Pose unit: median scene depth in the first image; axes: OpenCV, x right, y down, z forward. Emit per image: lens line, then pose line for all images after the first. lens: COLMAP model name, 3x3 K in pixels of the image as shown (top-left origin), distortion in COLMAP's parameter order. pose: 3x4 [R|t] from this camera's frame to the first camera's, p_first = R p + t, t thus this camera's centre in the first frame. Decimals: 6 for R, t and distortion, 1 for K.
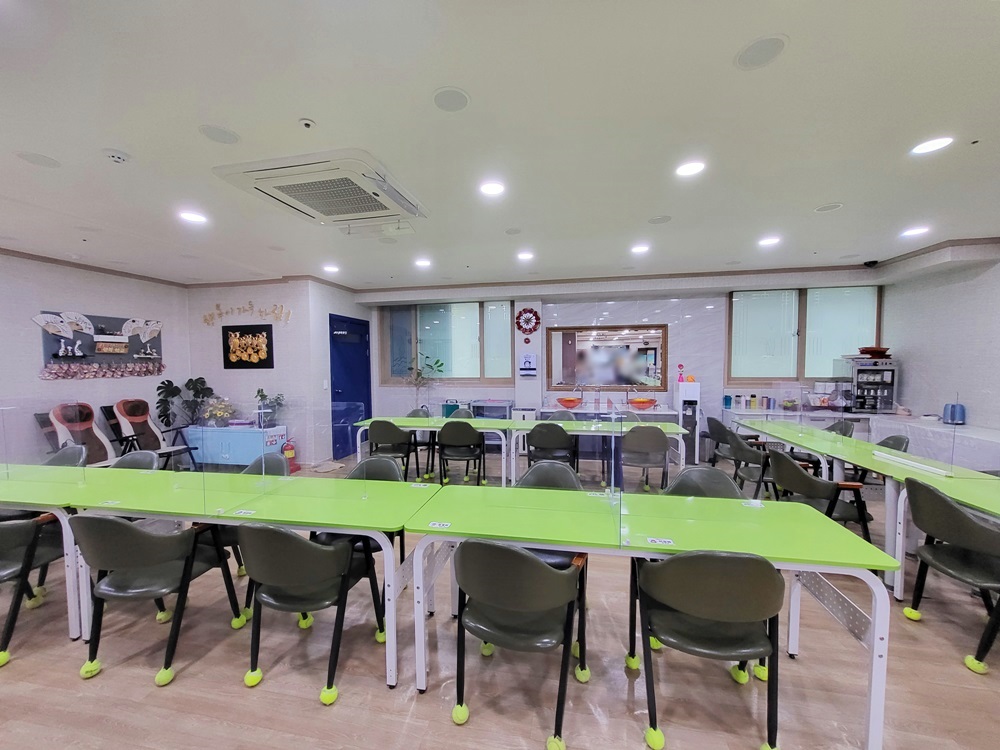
lens RADIAL K [[395.5, 0, 500.7], [0, 395.5, 379.9], [0, 0, 1]] dist [-0.012698, -0.000313]
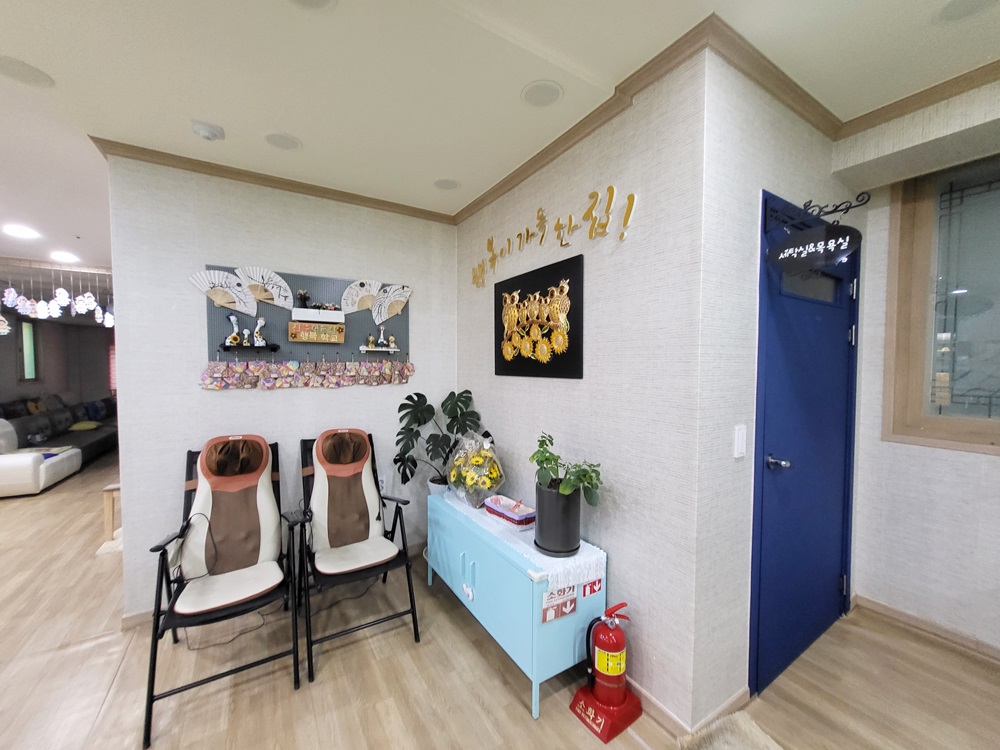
lens RADIAL K [[395.5, 0, 500.7], [0, 395.5, 379.7], [0, 0, 1]] dist [-0.012698, -0.000313]
pose [[0.691597, 0.036702, -0.721350, -0.380001], [-0.041163, 0.999088, 0.011368, -0.030249], [0.721110, 0.021831, 0.692477, 0.718035]]
